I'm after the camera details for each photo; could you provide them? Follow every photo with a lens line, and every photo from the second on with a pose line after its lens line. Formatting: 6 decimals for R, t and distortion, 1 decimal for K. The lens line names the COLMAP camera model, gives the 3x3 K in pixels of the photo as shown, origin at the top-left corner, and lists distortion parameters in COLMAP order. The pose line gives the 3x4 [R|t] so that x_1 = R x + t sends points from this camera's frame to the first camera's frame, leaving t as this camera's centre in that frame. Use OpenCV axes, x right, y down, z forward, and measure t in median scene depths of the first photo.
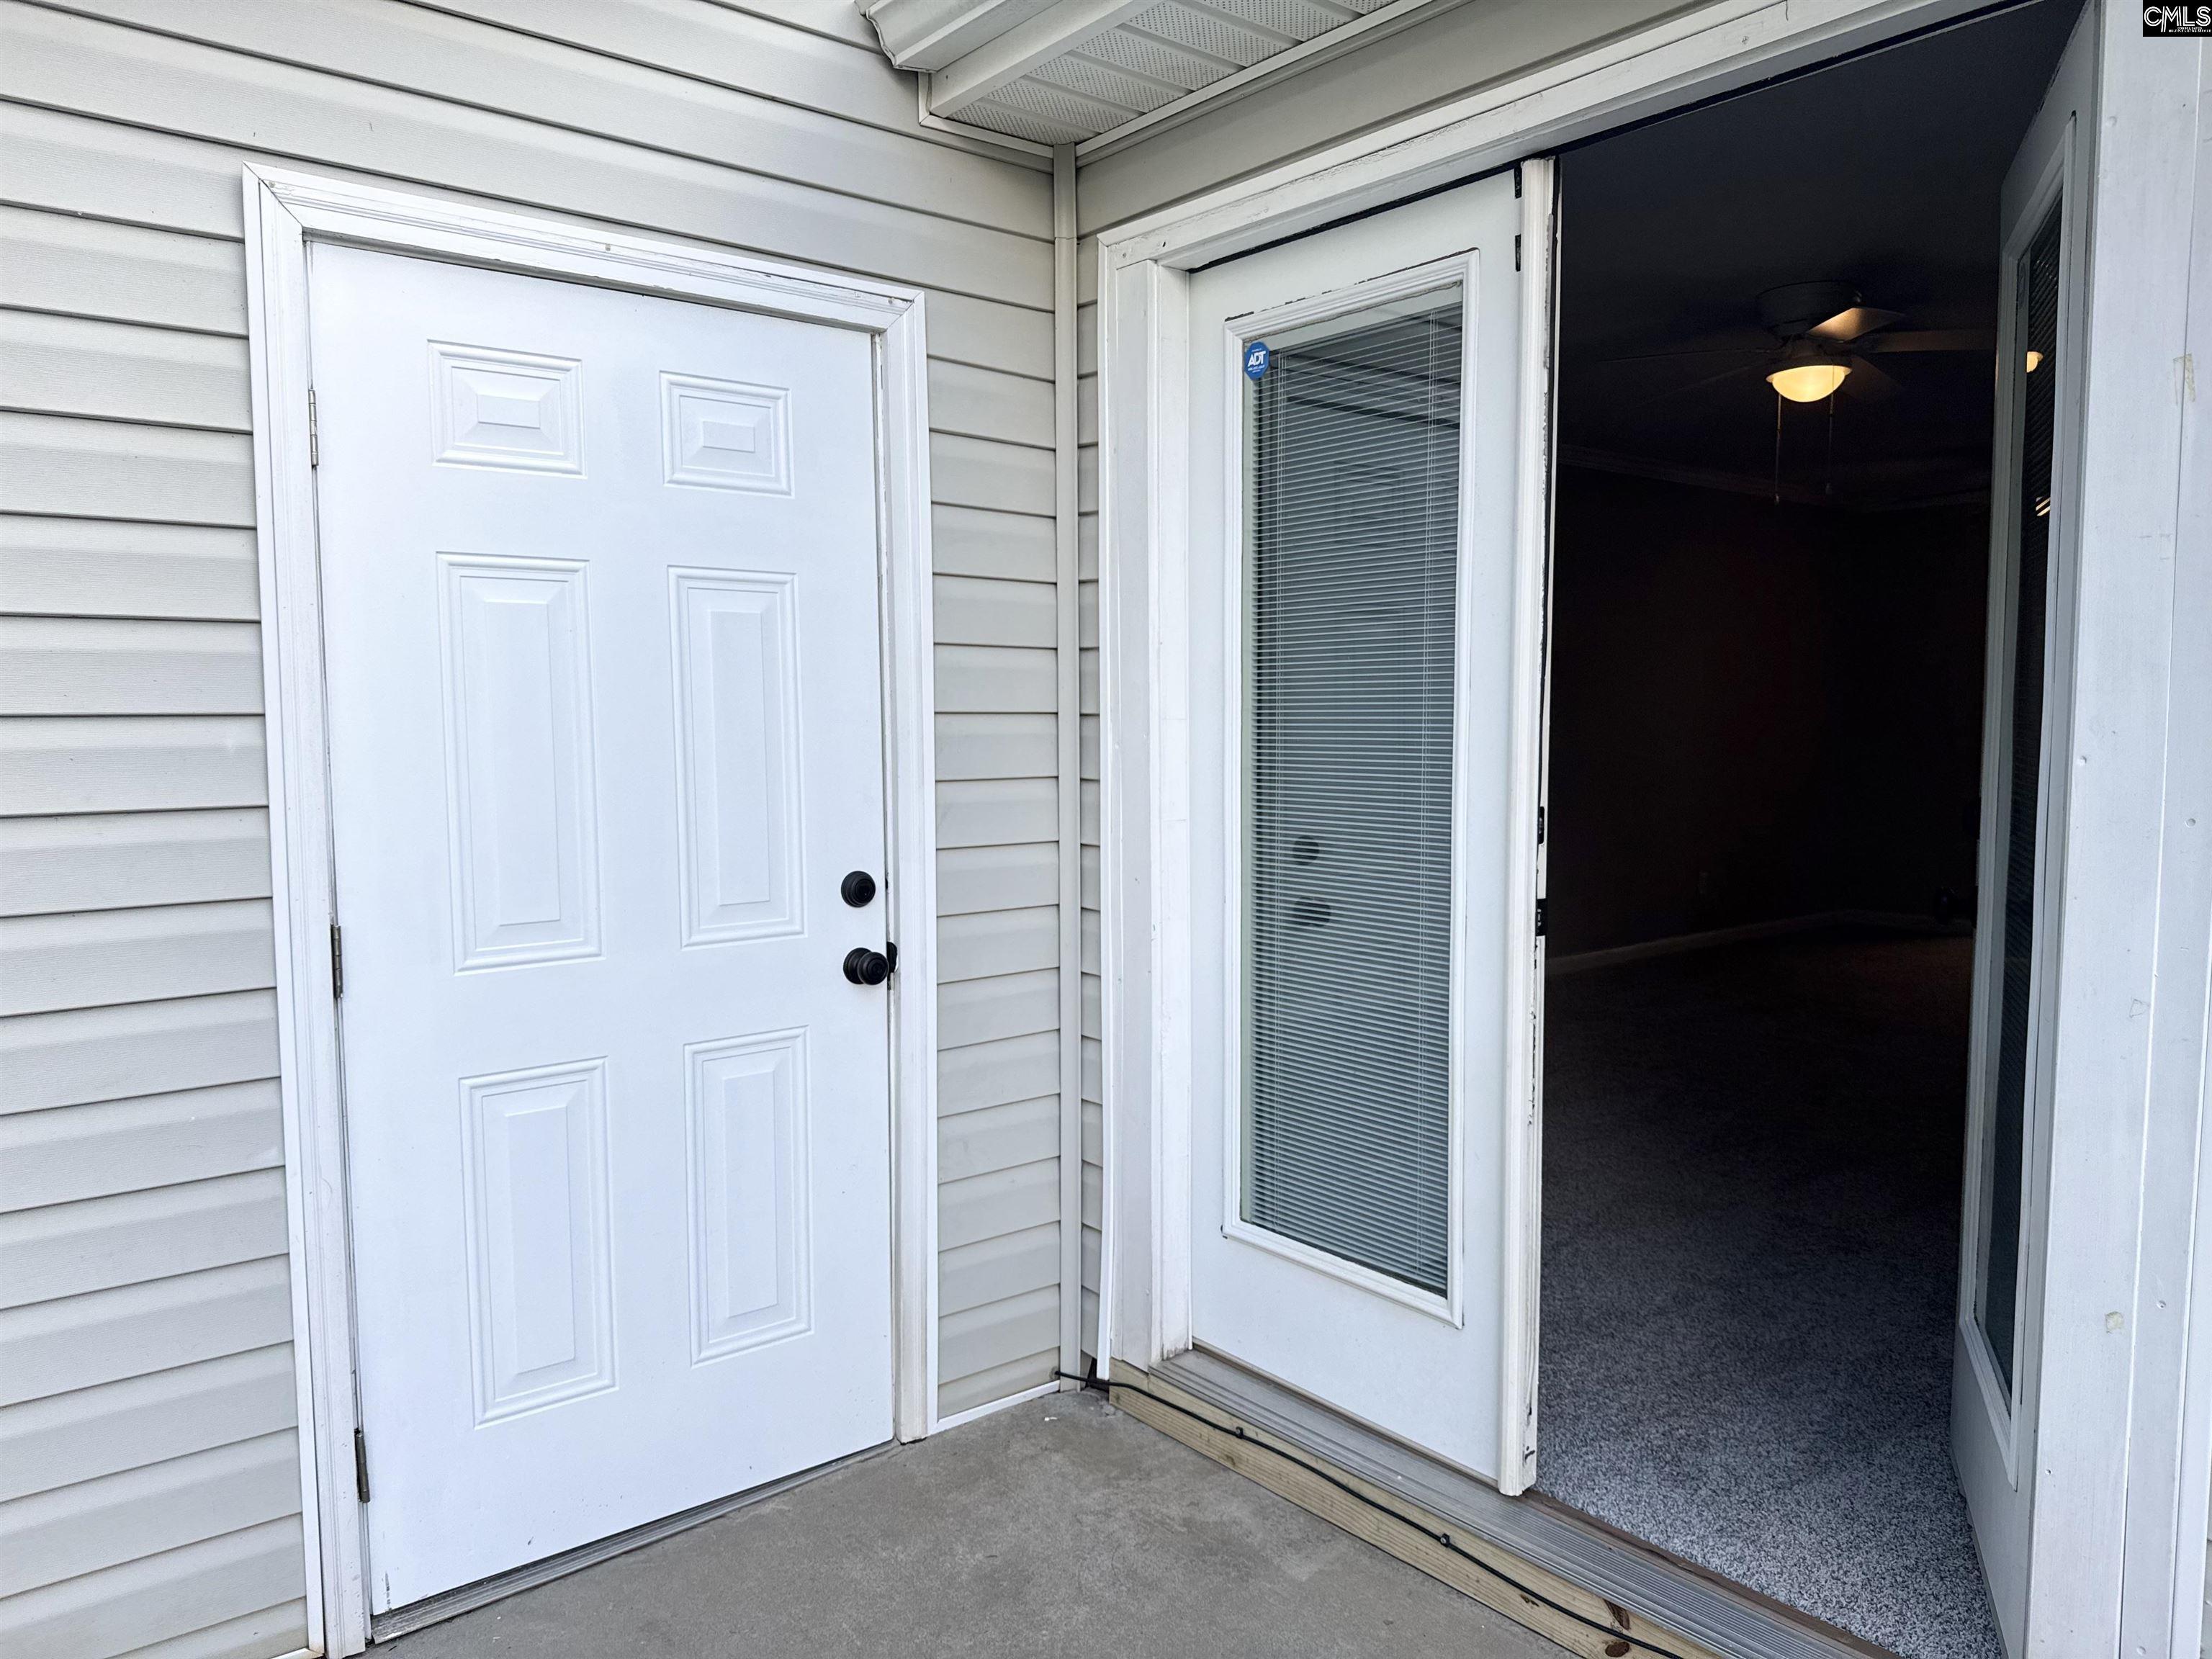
lens RADIAL K [[1557.9, 0, 1134.9], [0, 1557.9, 843.7], [0, 0, 1]] dist [0.100431, -0.139740]
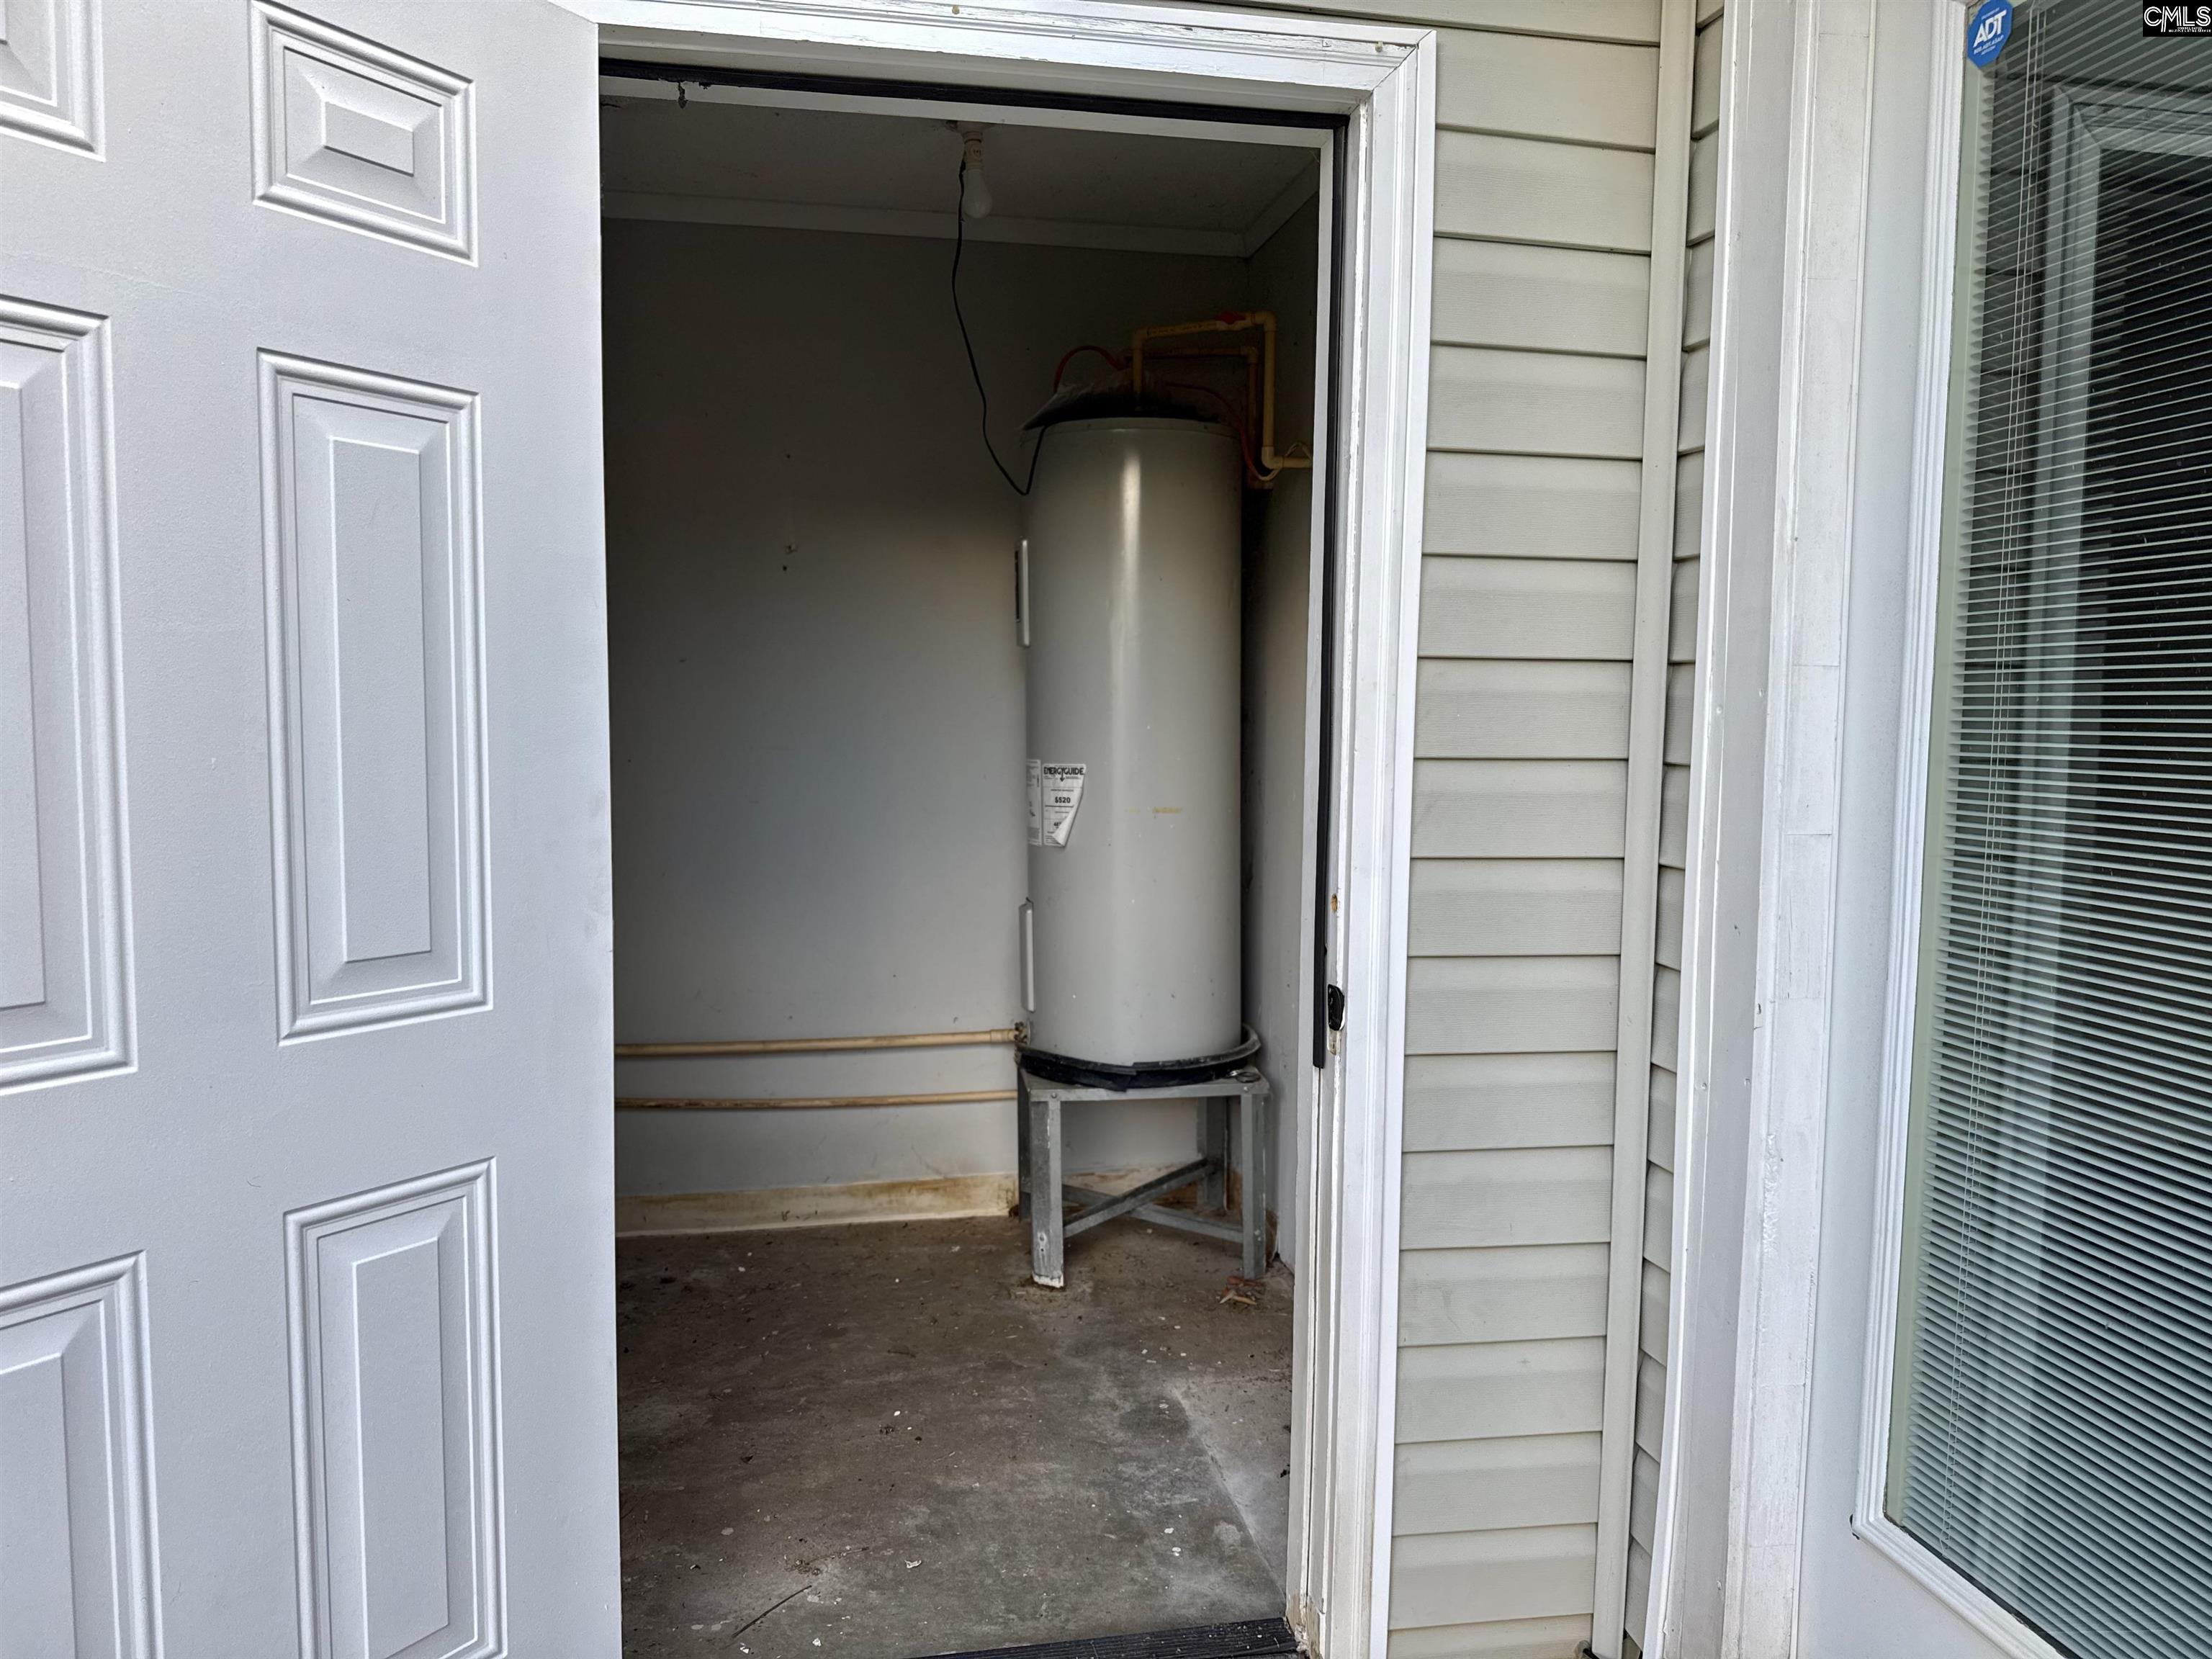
lens RADIAL K [[1582.2, 0, 1109.5], [0, 1582.2, 836.3], [0, 0, 1]] dist [-0.002667, -0.001486]
pose [[0.869406, 0.056479, -0.490860, 0.089973], [-0.058283, 0.998232, 0.011628, -0.005778], [0.490649, 0.018499, 0.871161, 0.327325]]
